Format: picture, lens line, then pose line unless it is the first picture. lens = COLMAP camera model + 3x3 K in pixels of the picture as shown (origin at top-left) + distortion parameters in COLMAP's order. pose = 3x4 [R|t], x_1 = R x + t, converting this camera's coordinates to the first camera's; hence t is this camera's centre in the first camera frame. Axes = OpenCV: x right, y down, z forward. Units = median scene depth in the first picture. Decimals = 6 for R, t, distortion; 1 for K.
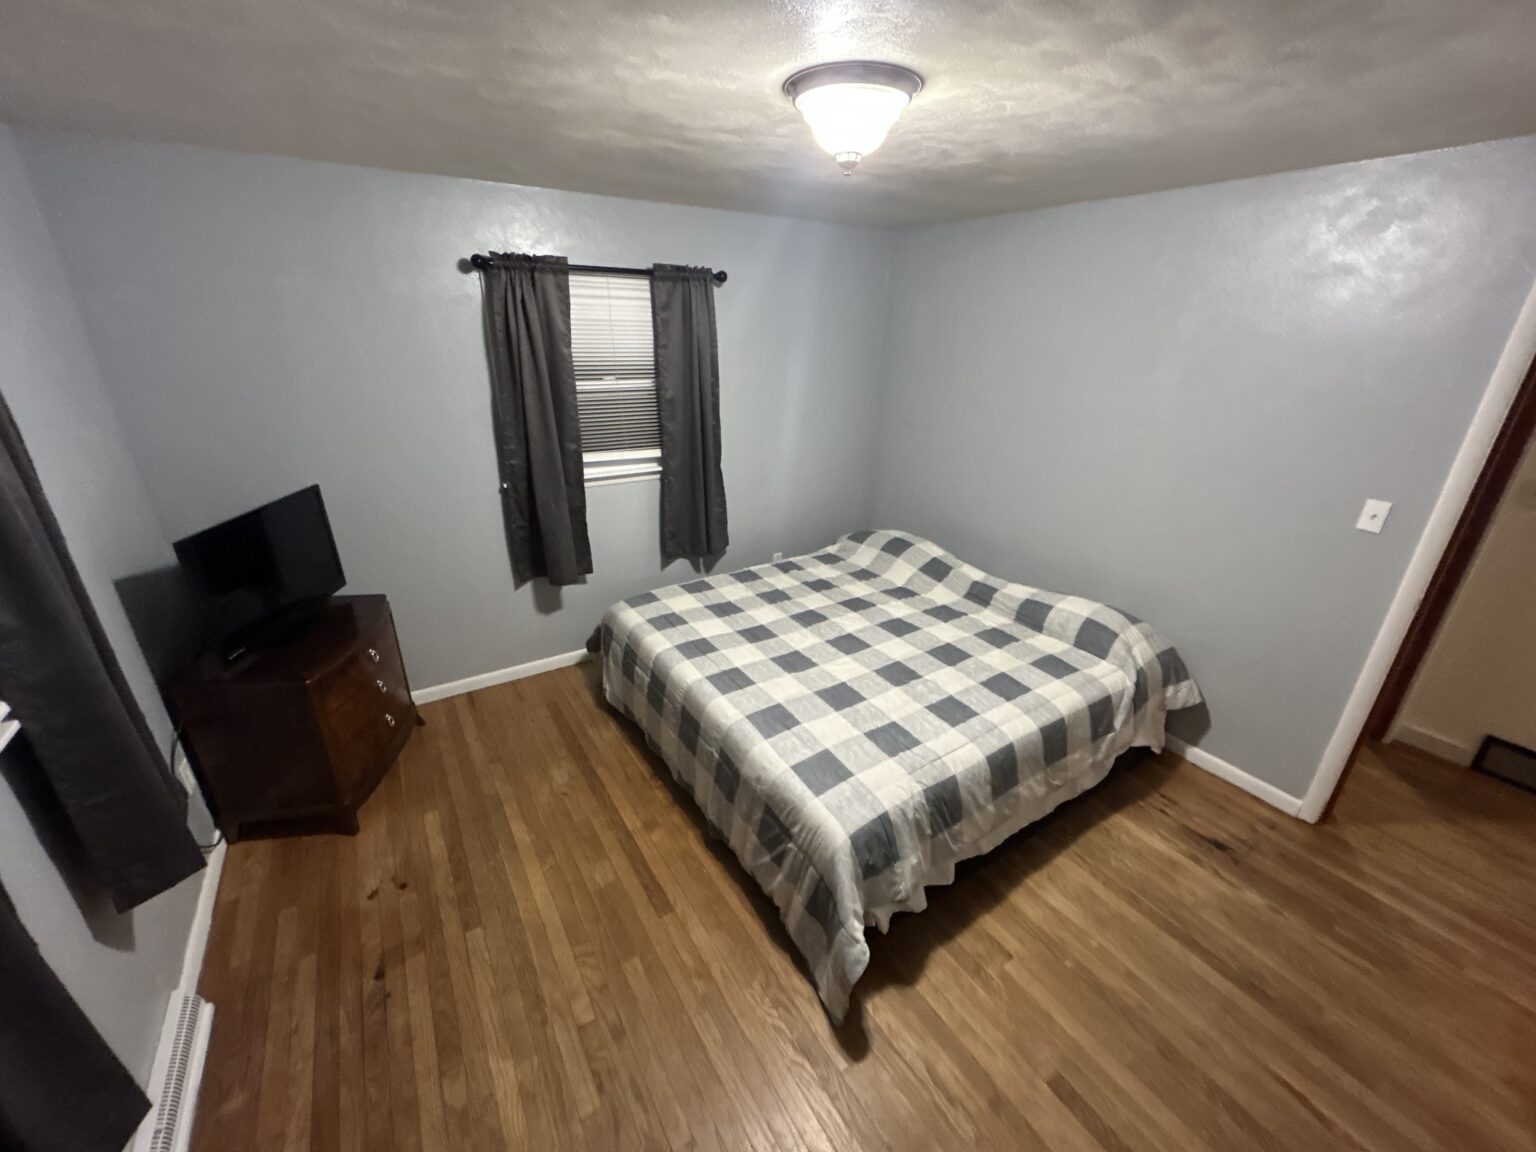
lens RADIAL K [[617.6, 0, 770.1], [0, 617.6, 575.4], [0, 0, 1]] dist [-0.000622, 0.000721]
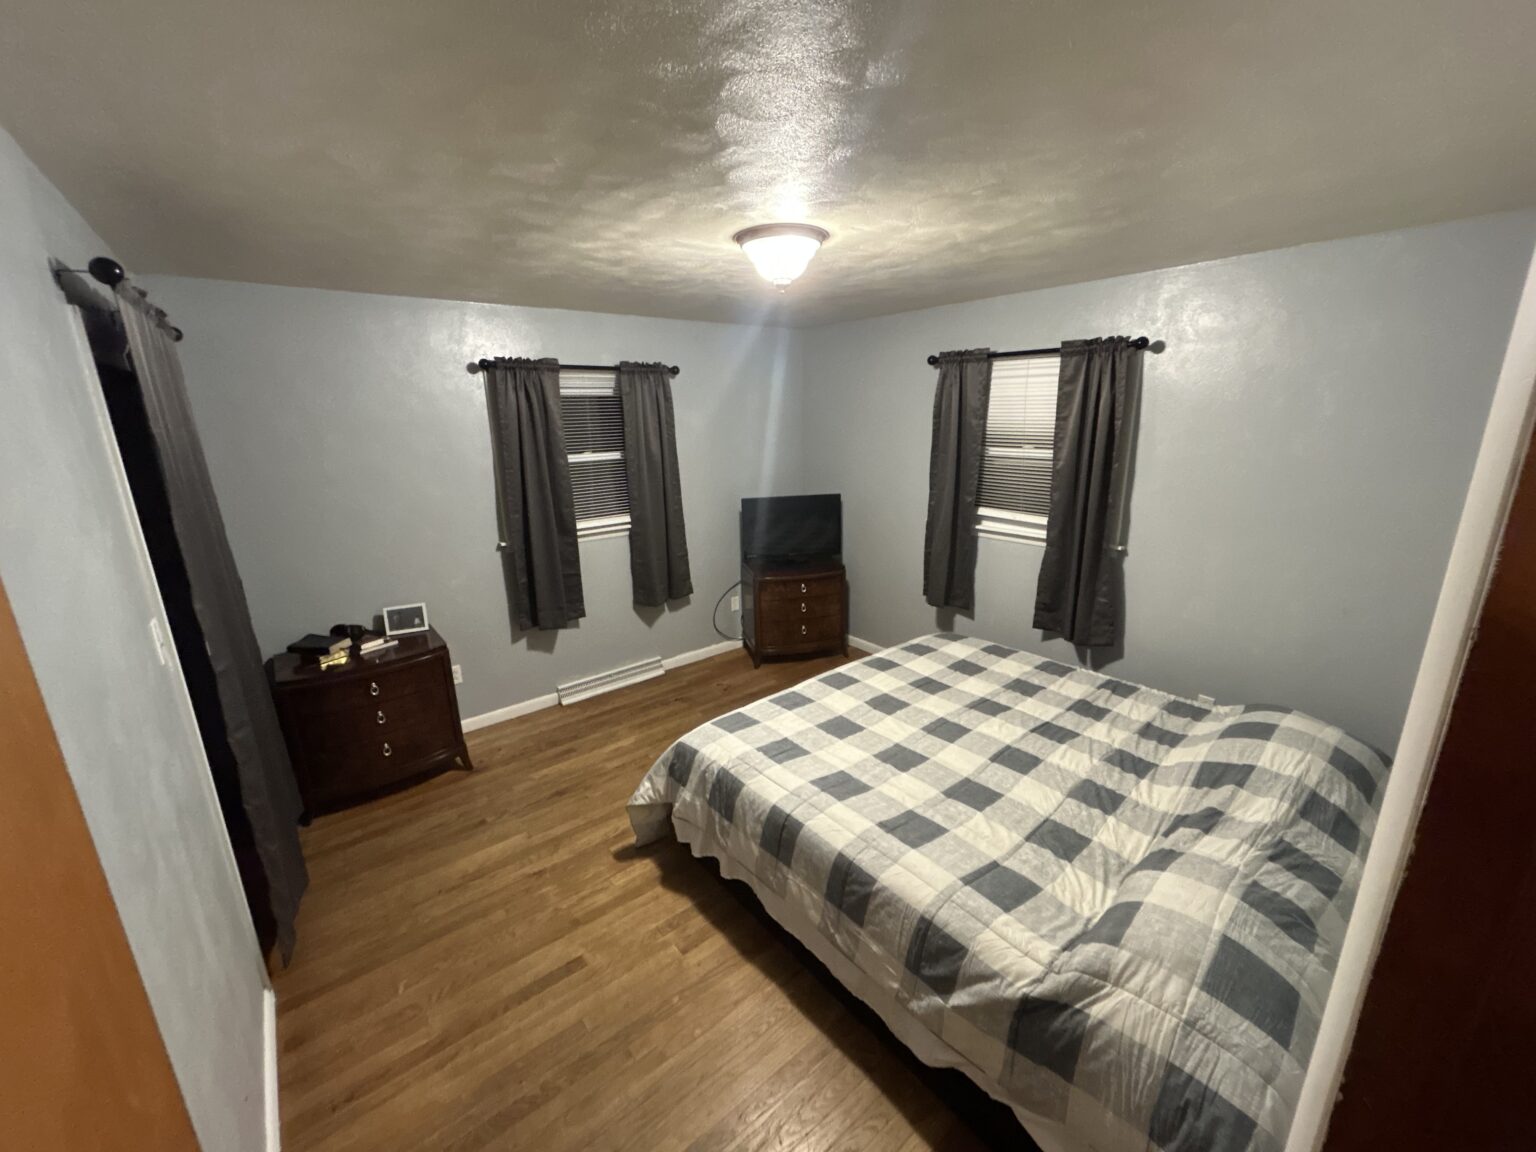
lens RADIAL K [[617.6, 0, 770.1], [0, 617.6, 575.4], [0, 0, 1]] dist [-0.000622, 0.000721]
pose [[0.112106, 0.236442, -0.965157, 0.865585], [-0.358753, 0.915401, 0.182583, -0.159484], [0.926676, 0.325784, 0.187446, 0.483594]]
